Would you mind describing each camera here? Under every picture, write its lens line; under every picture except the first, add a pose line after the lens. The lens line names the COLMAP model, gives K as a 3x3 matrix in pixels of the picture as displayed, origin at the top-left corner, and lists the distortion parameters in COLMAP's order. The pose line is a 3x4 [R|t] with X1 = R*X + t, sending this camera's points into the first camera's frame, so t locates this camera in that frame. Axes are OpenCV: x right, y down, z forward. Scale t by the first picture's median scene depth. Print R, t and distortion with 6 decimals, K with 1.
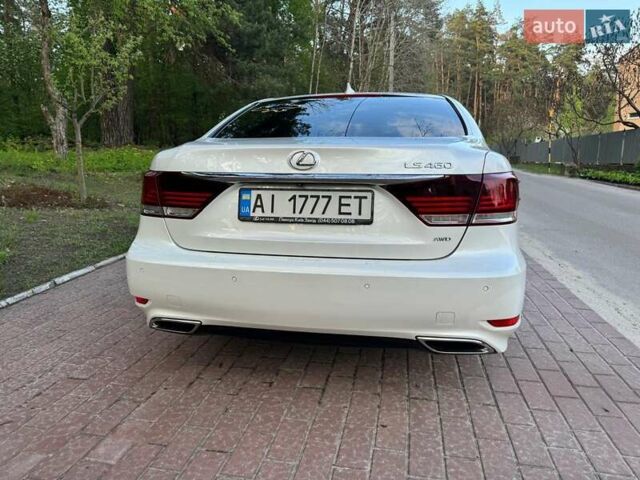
lens RADIAL K [[444.6, 0, 315.4], [0, 444.6, 238.8], [0, 0, 1]] dist [0.049299, -0.059547]
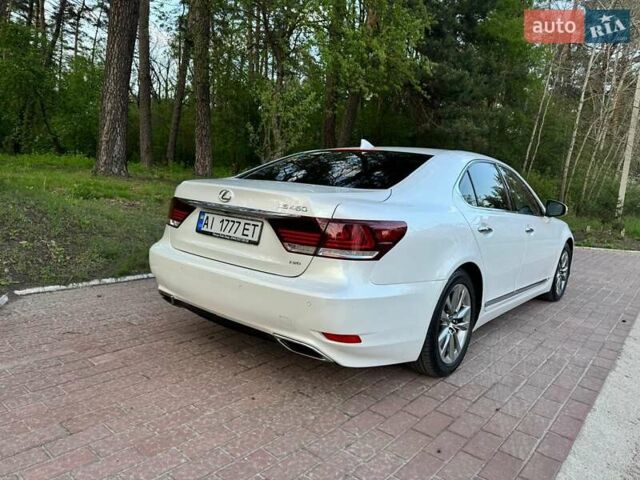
lens RADIAL K [[444.6, 0, 315.4], [0, 444.6, 238.8], [0, 0, 1]] dist [0.049299, -0.059547]
pose [[0.873954, 0.126025, -0.469384, 0.884839], [-0.163596, 0.985718, -0.039947, -0.024649], [0.457646, 0.111701, 0.882090, -0.135684]]
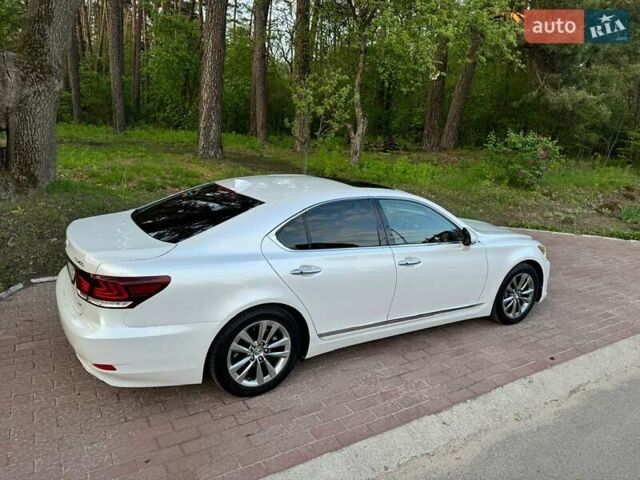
lens RADIAL K [[439.3, 0, 321.7], [0, 439.3, 253.1], [0, 0, 1]] dist [0.009617, 0.001319]
pose [[0.679928, 0.234546, -0.694757, 1.937926], [-0.196382, 0.971099, 0.135647, -0.570723], [0.706493, 0.044208, 0.706338, 0.418635]]
